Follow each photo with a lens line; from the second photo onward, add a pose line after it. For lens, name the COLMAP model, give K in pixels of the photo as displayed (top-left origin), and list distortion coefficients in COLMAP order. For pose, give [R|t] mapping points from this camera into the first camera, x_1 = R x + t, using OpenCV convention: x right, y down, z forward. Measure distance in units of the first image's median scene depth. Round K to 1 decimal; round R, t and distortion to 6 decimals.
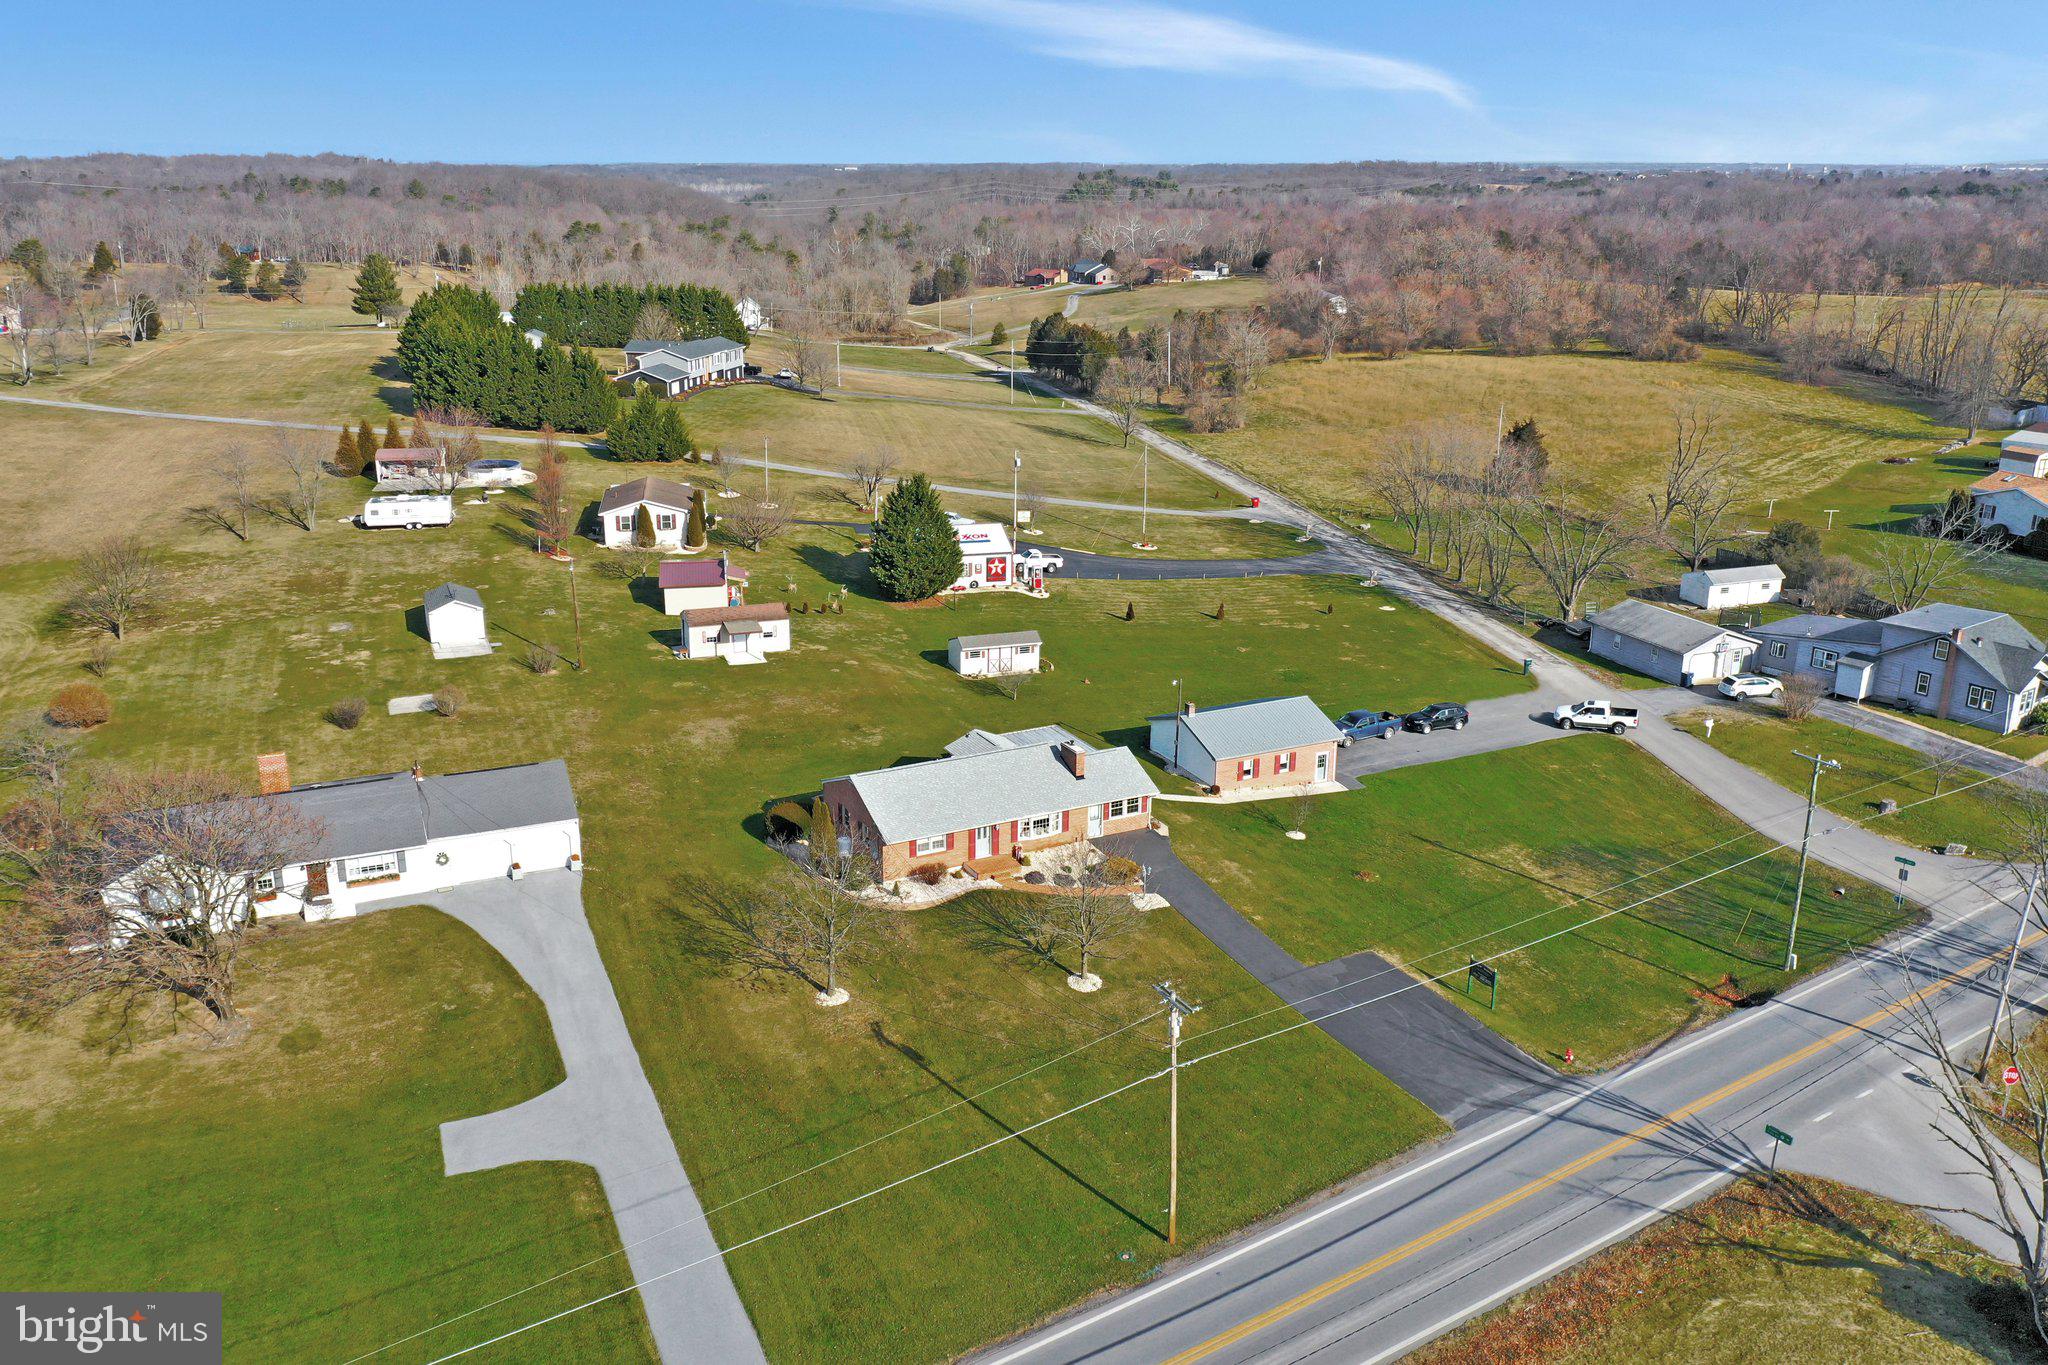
lens RADIAL K [[1629.2, 0, 1024.4], [0, 1629.2, 675.9], [0, 0, 1]] dist [0.001202, -0.007549]
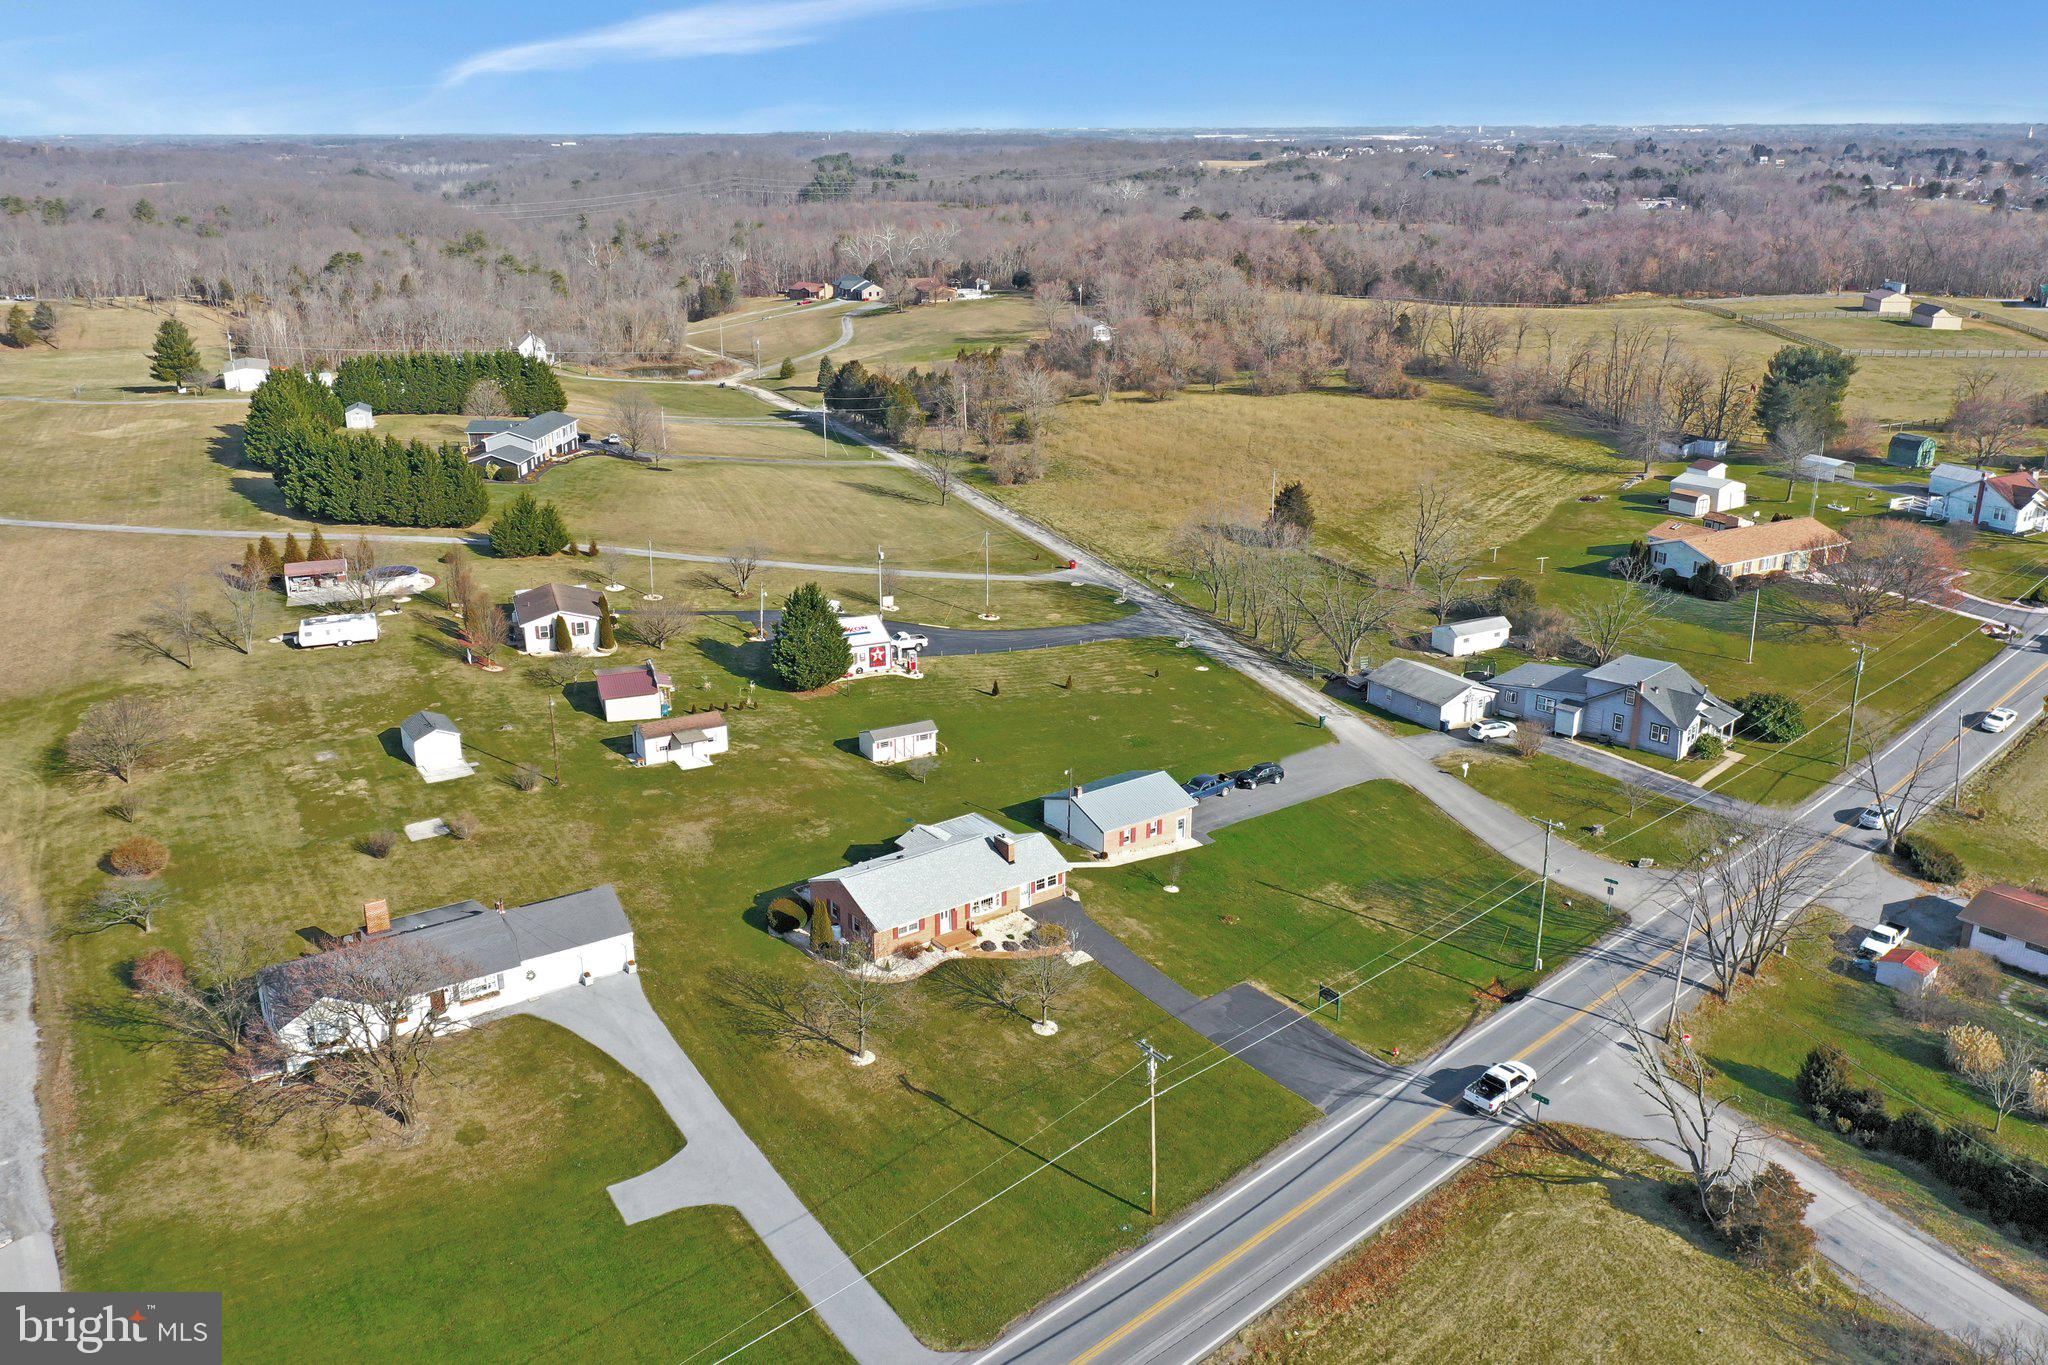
lens RADIAL K [[1629.2, 0, 1028.5], [0, 1629.2, 674.9], [0, 0, 1]] dist [0.001202, -0.007549]
pose [[0.986431, -0.059197, 0.153135, -0.113511], [0.056193, 0.998134, 0.023875, -0.092923], [-0.154263, -0.014946, 0.987917, -0.219341]]
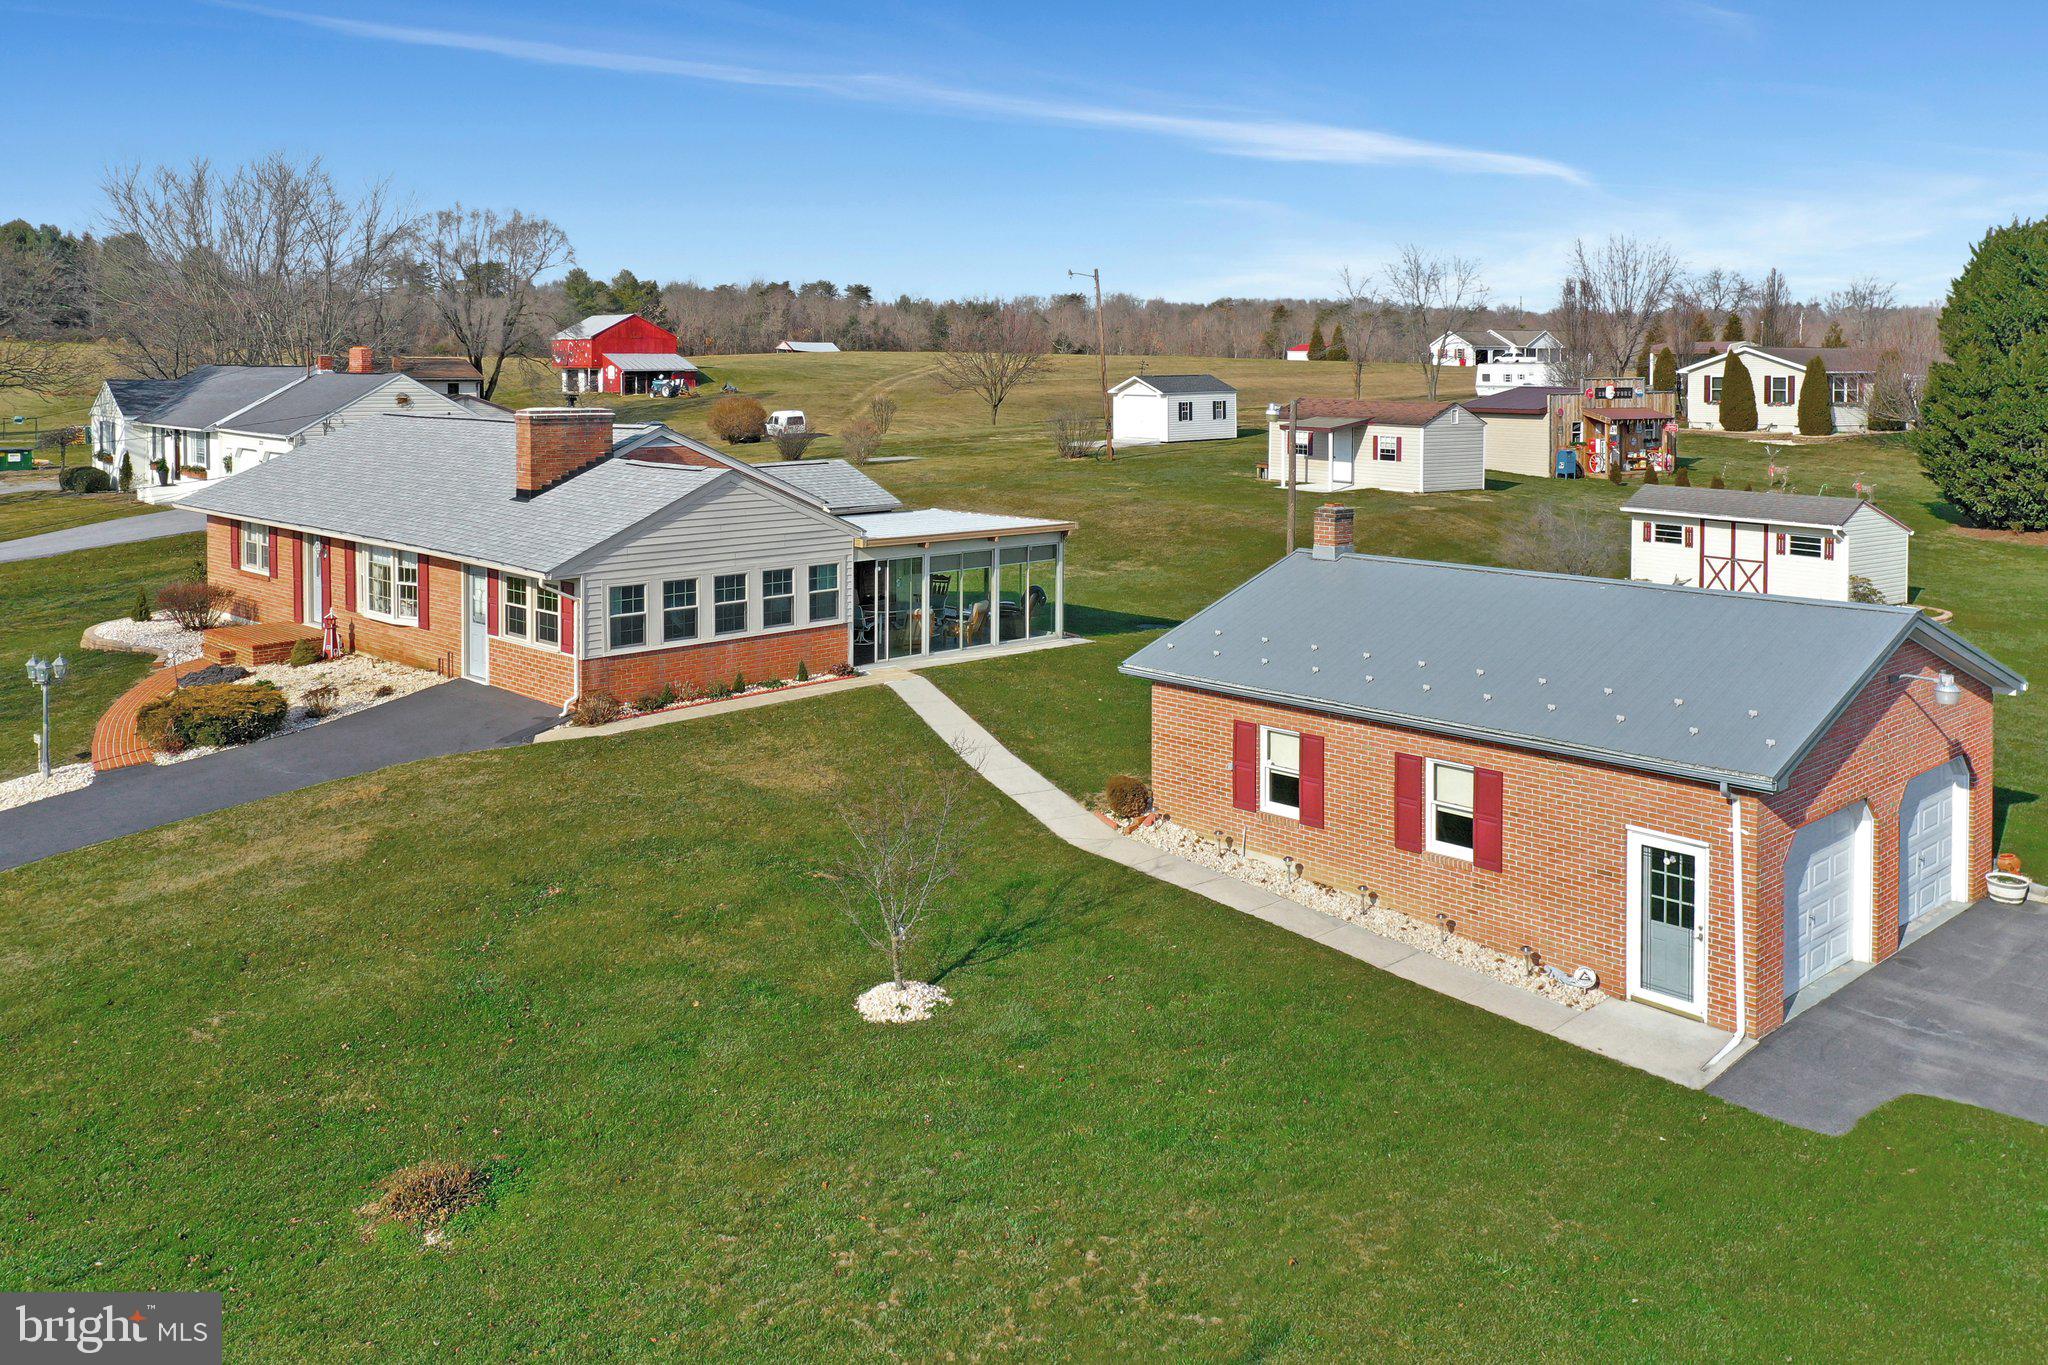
lens RADIAL K [[1691.1, 0, 1010.7], [0, 1691.1, 419.4], [0, 0, 1]] dist [-0.000974, -0.002548]
pose [[0.287207, 0.019590, -0.957668, 0.315932], [-0.288869, 0.955015, -0.067097, 0.033222], [0.913273, 0.295911, 0.279946, 0.794855]]
